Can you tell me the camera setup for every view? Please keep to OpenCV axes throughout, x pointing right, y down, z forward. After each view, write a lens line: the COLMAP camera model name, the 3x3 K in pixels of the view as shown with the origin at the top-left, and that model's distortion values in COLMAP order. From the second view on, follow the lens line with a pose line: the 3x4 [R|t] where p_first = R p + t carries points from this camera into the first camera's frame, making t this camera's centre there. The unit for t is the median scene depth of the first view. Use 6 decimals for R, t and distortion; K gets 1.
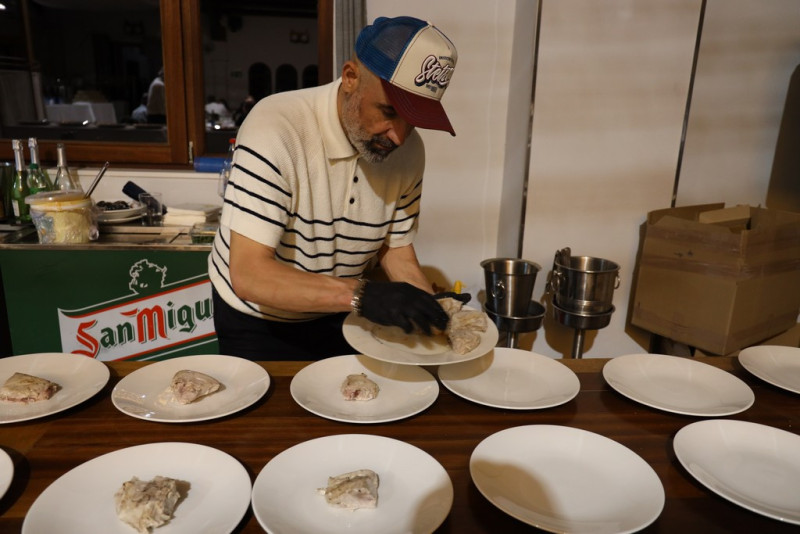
lens RADIAL K [[621.0, 0, 398.3], [0, 621.0, 260.1], [0, 0, 1]] dist [-0.003469, -0.000982]
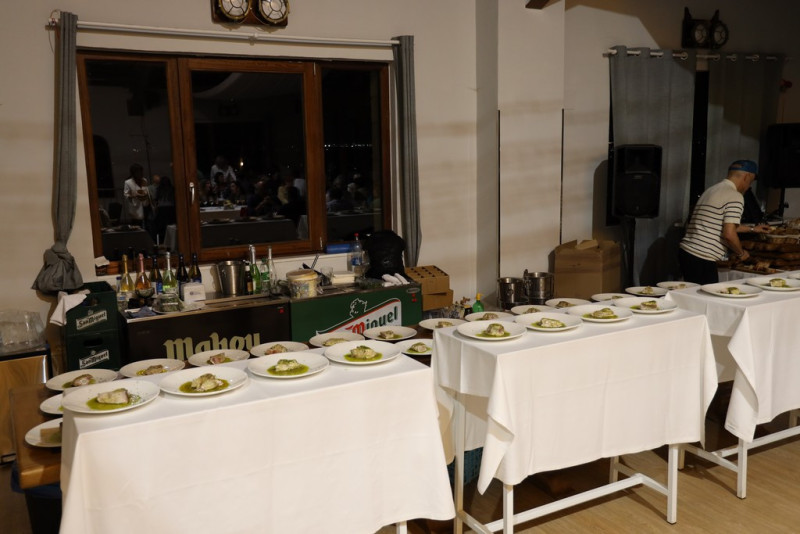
lens RADIAL K [[737.4, 0, 401.5], [0, 737.4, 265.9], [0, 0, 1]] dist [-0.000282, 0.000000]
pose [[0.914999, -0.118984, 0.385513, -1.038302], [0.154965, 0.985875, -0.063526, 0.059769], [-0.372510, 0.117867, 0.920513, -1.082421]]
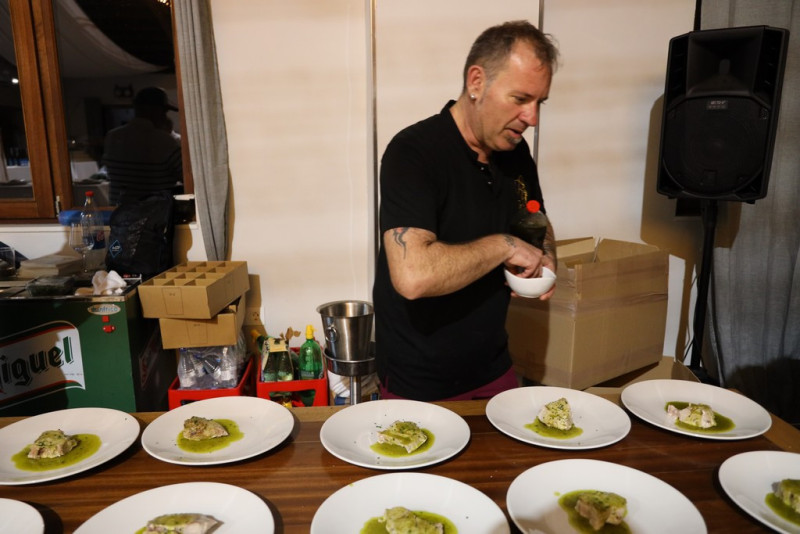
lens RADIAL K [[597.9, 0, 402.0], [0, 597.9, 272.8], [0, 0, 1]] dist [-0.028741, 0.009963]
pose [[0.999381, -0.032891, -0.012495, 0.263716], [0.032246, 0.998293, -0.048705, 0.000824], [0.014076, 0.048272, 0.998735, 0.045500]]
